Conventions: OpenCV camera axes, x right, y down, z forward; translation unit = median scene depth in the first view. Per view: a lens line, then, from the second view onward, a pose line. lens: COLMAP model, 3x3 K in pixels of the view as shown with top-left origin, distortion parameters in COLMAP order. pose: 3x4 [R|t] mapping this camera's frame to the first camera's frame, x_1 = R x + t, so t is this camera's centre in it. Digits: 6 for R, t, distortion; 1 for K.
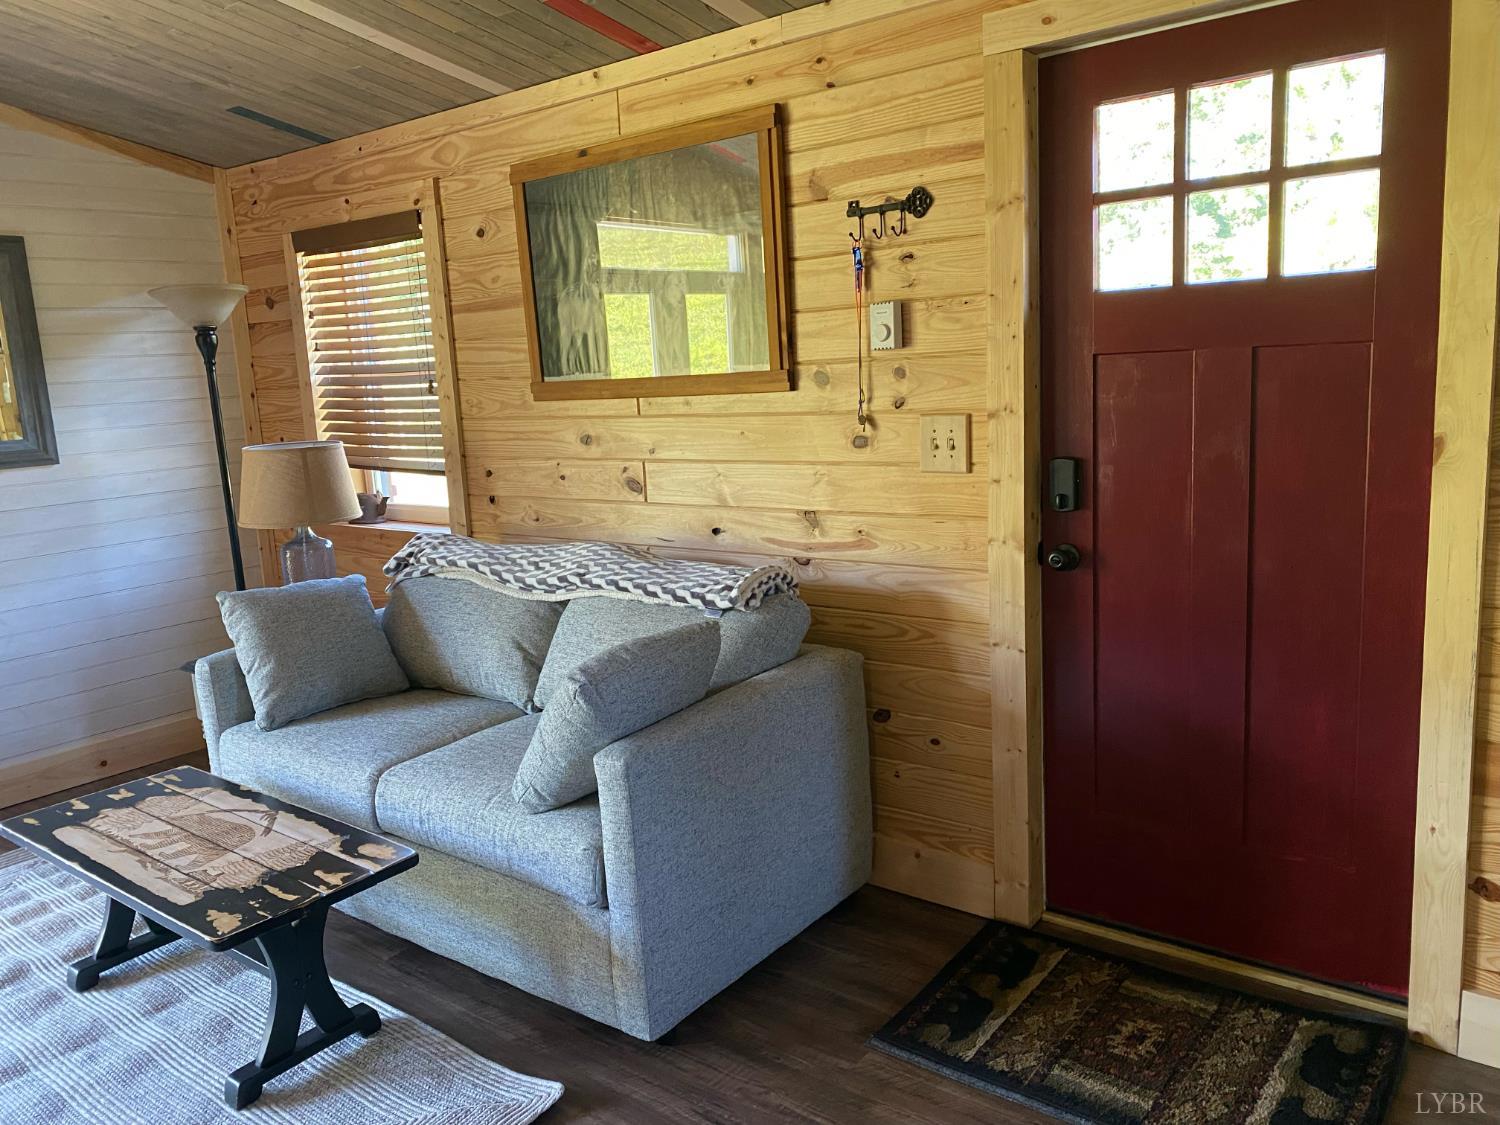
lens RADIAL K [[1134.5, 0, 757.7], [0, 1134.5, 540.8], [0, 0, 1]] dist [0.002250, 0.008424]
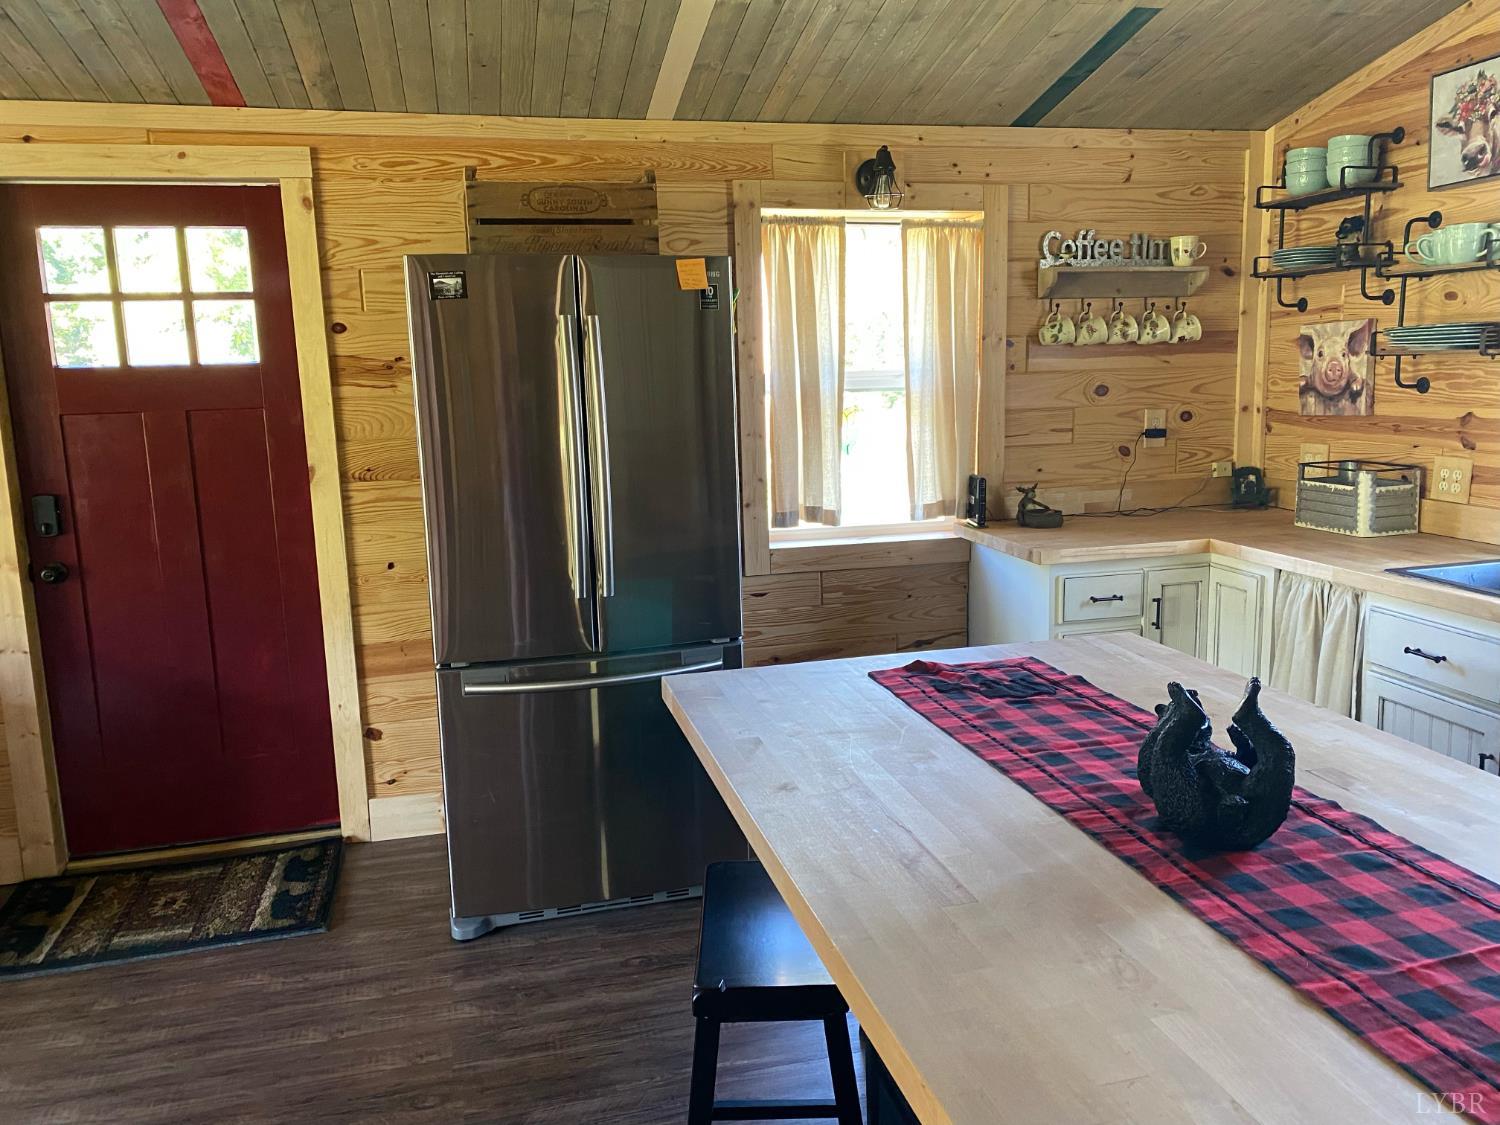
lens RADIAL K [[1134.5, 0, 757.7], [0, 1134.5, 540.8], [0, 0, 1]] dist [0.002250, 0.008424]
pose [[0.602246, -0.093616, 0.792802, -0.287354], [0.127253, 0.991660, 0.020431, 0.058313], [-0.788103, 0.088582, 0.609136, -0.443268]]
